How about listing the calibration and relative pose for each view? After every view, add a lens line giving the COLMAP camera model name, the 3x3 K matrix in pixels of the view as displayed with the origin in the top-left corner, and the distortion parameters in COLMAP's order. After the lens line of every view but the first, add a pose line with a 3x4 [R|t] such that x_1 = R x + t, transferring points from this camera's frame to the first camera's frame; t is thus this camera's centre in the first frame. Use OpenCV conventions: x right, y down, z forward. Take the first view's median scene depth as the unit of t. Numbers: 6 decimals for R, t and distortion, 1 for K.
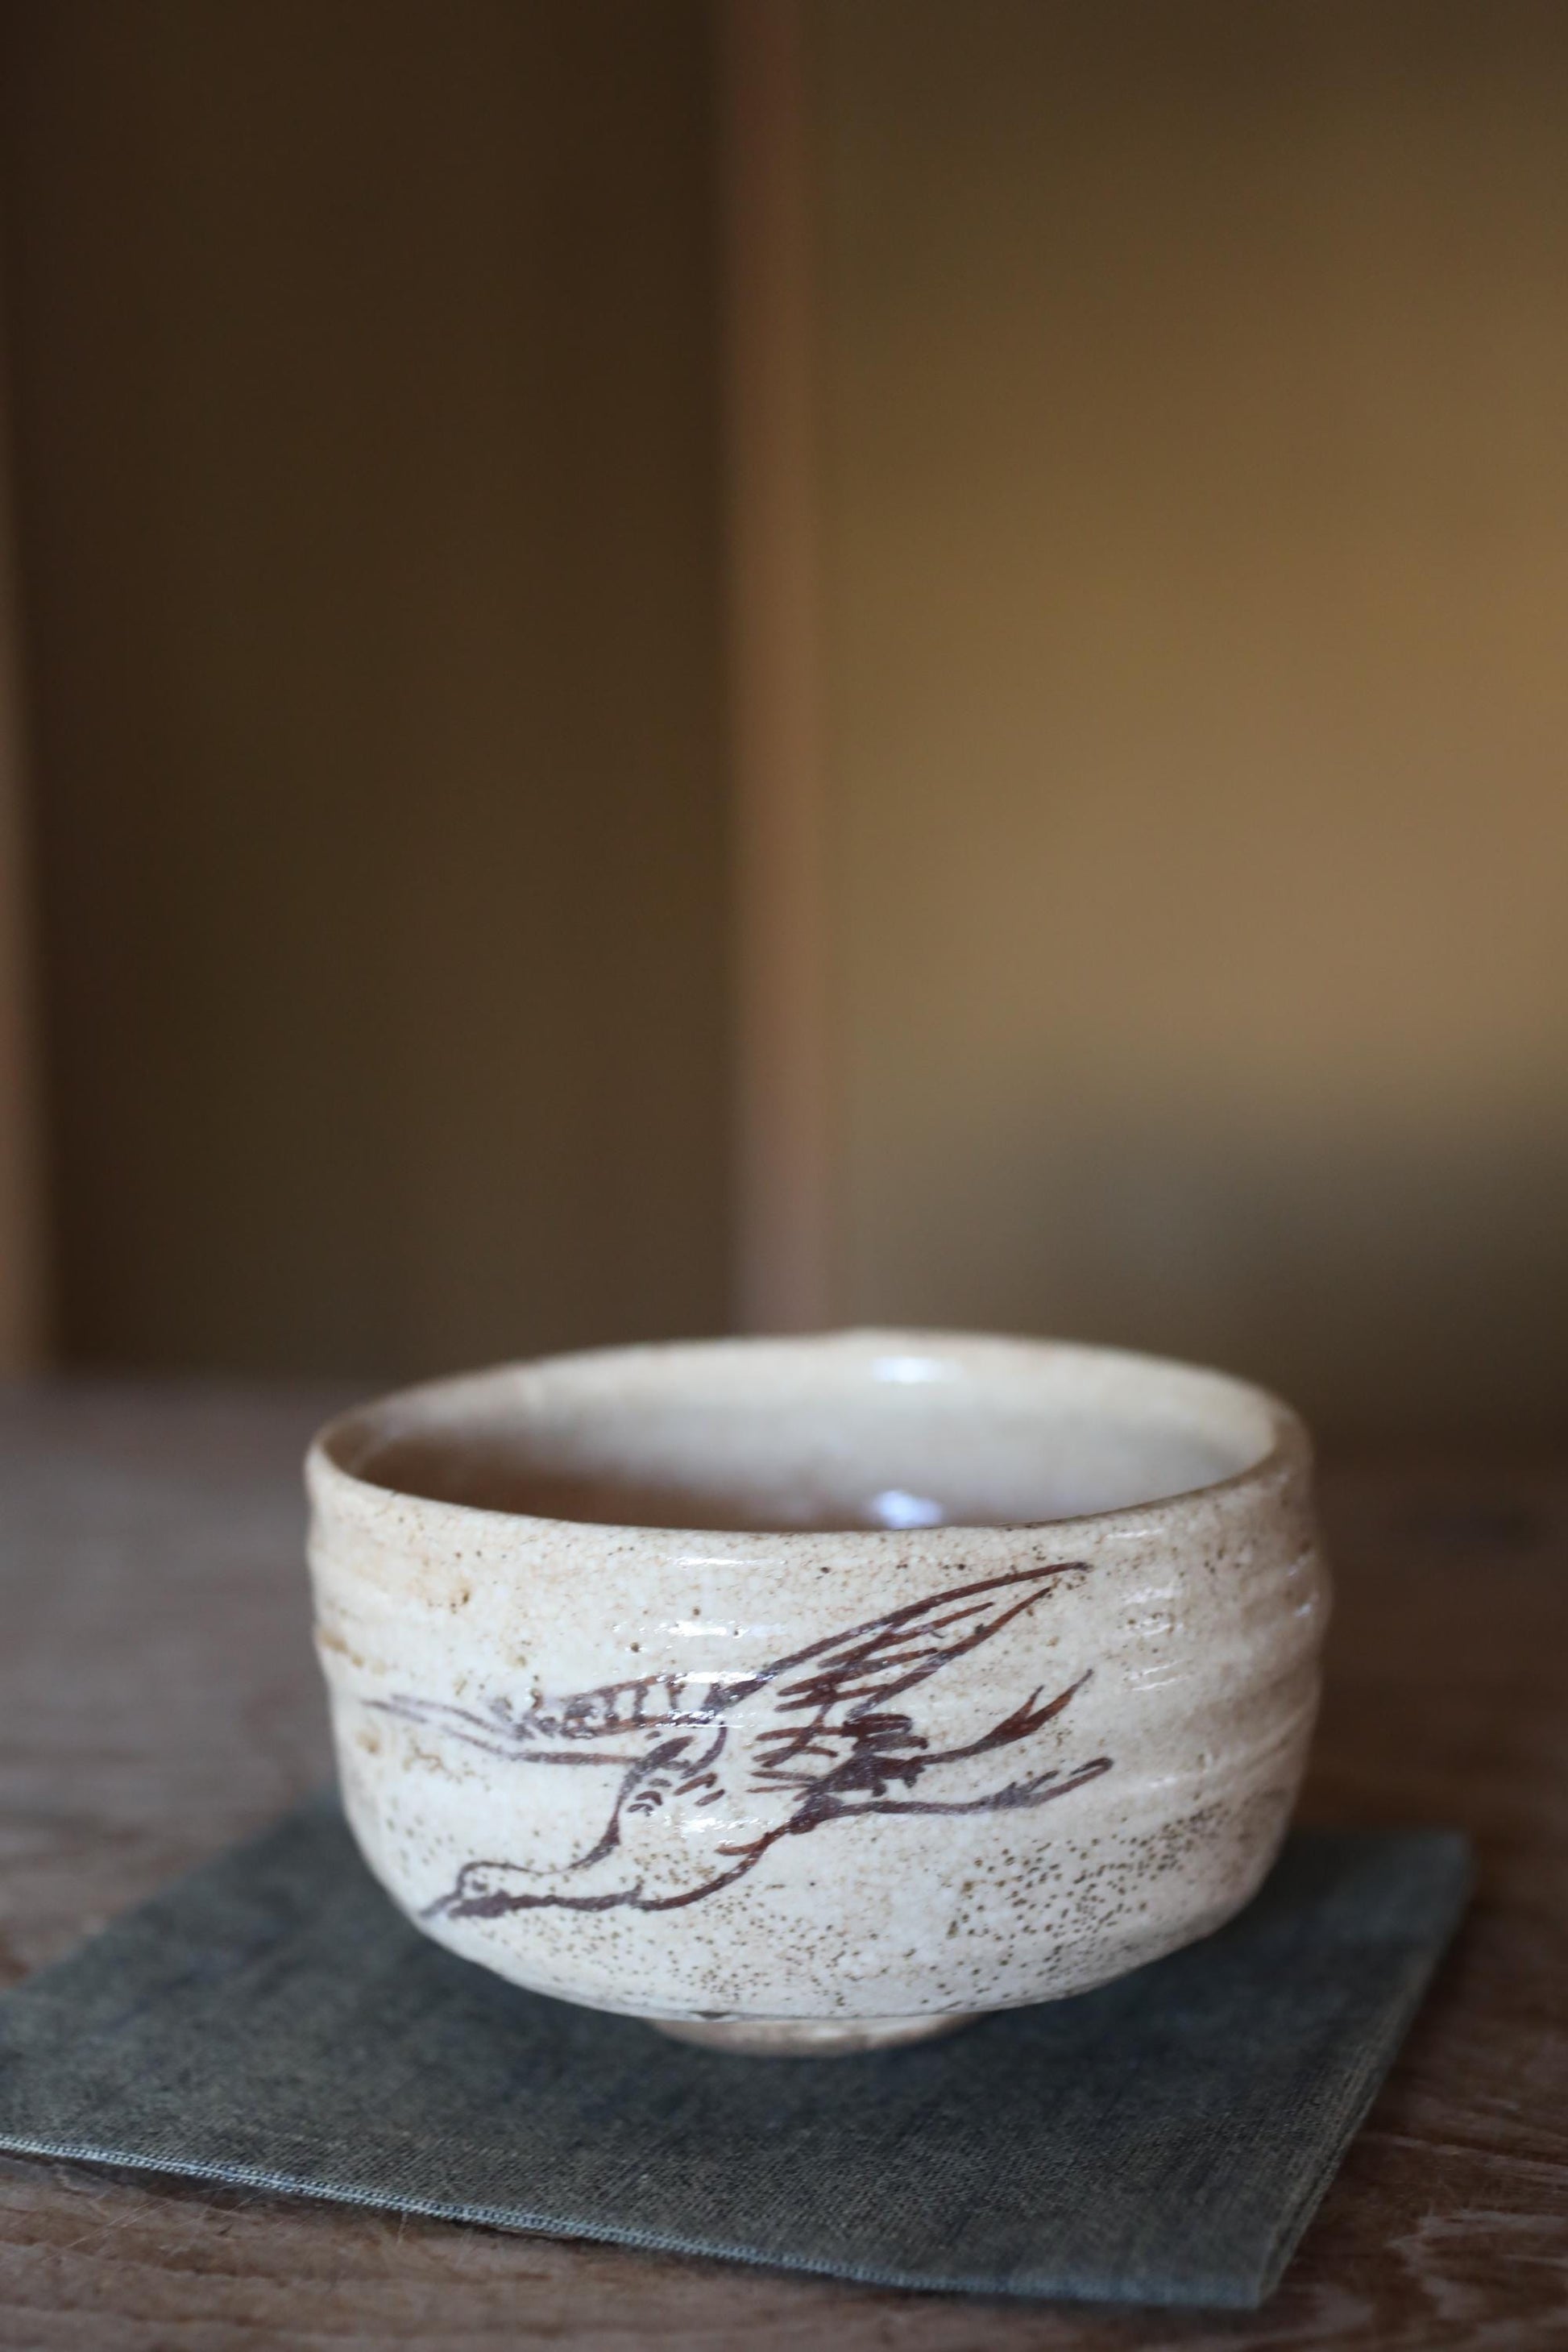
lens RADIAL K [[3897.6, 0, 784.0], [0, 3897.6, 1176.0], [0, 0, 1]] dist [-0.014899, 0.042966]
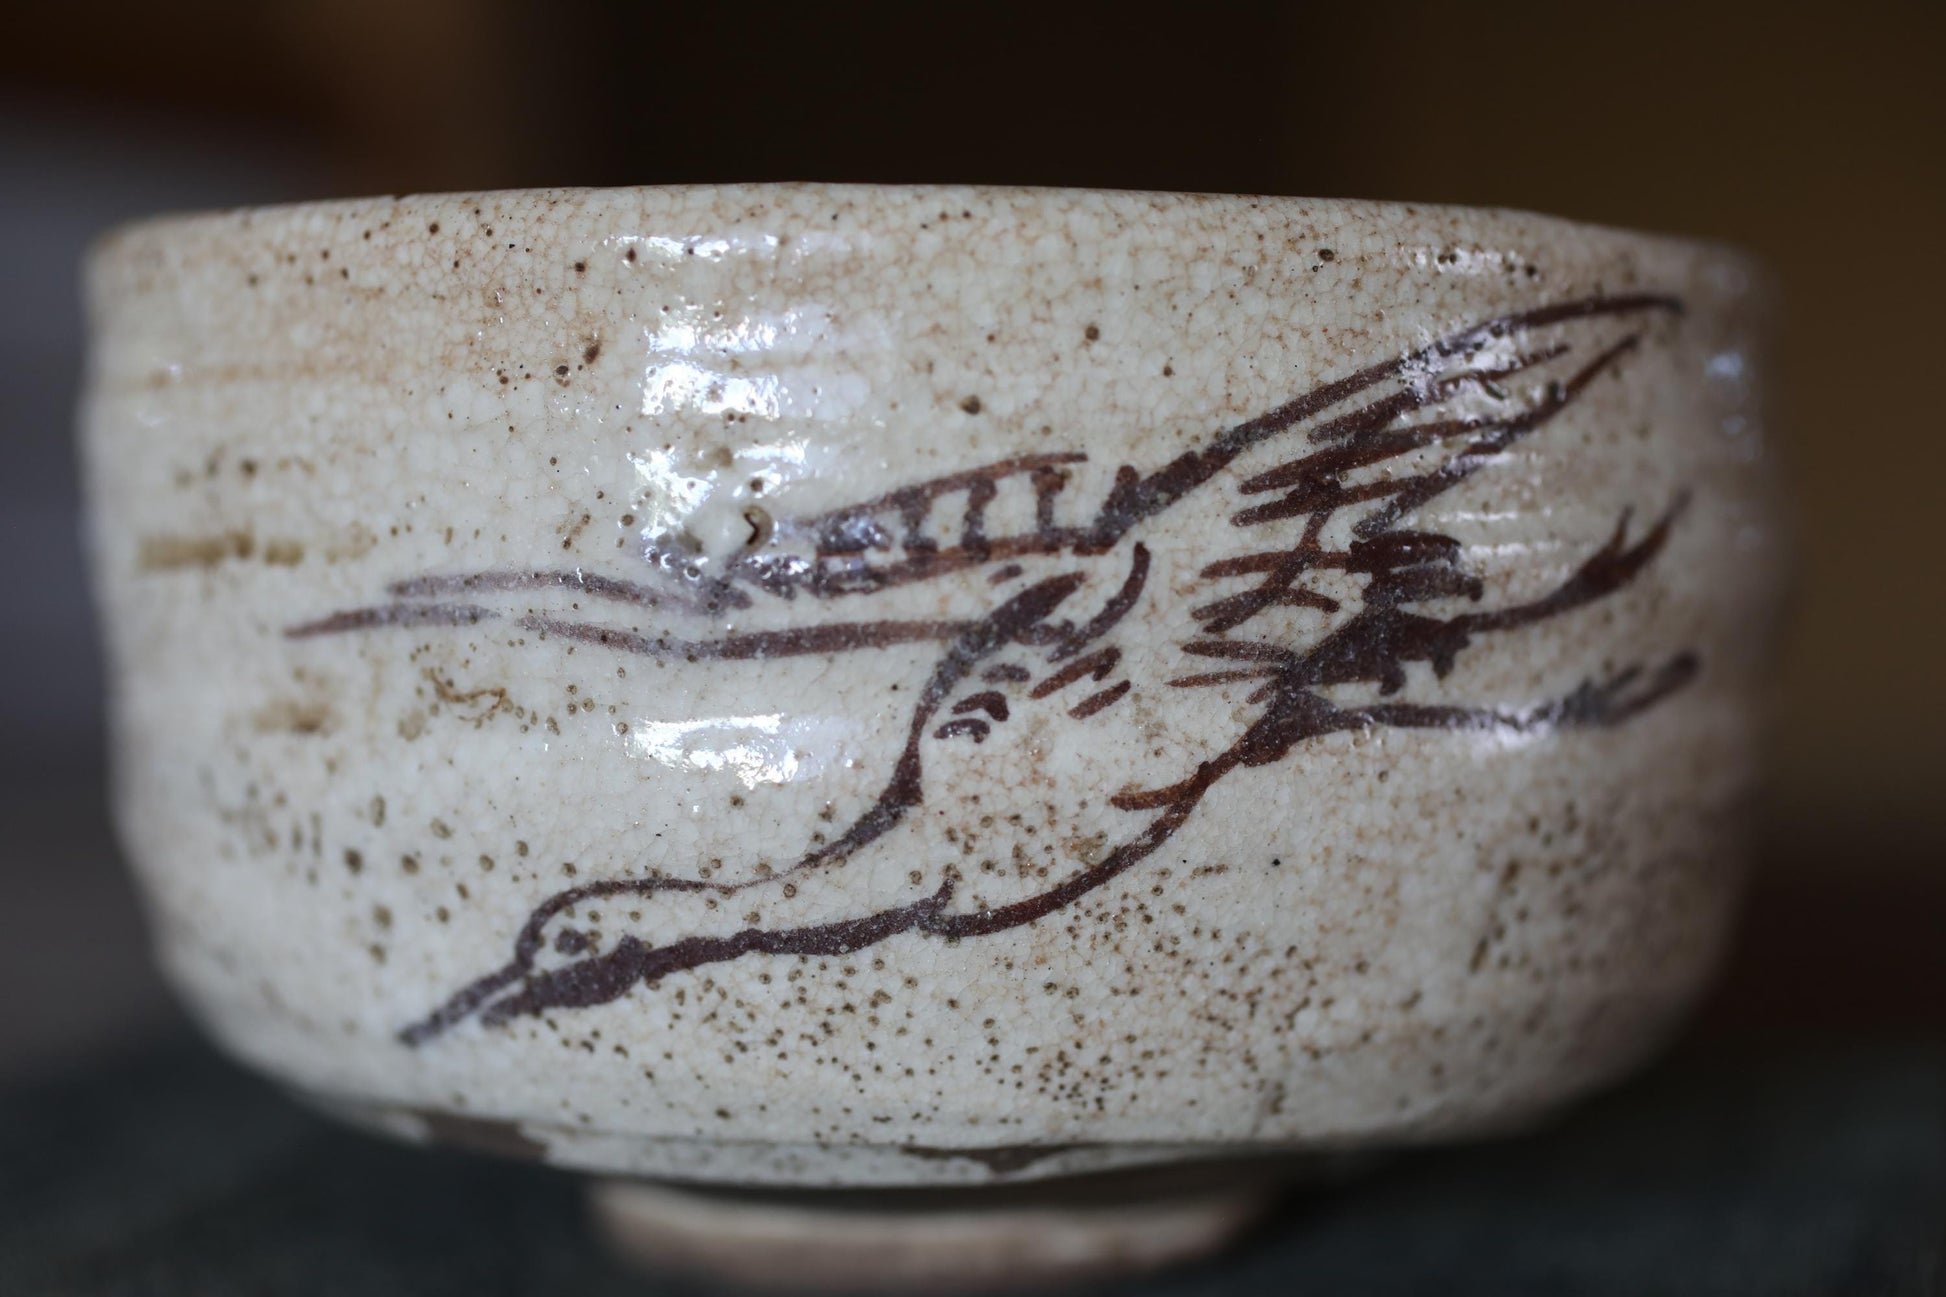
lens RADIAL K [[3427.9, 0, 973.0], [0, 3427.9, 648.5], [0, 0, 1]] dist [0.022407, 0.379217]
pose [[0.932210, 0.009324, 0.361798, -0.202233], [0.027132, 0.995054, -0.095553, 0.195376], [-0.360900, 0.098892, 0.927347, 0.570086]]
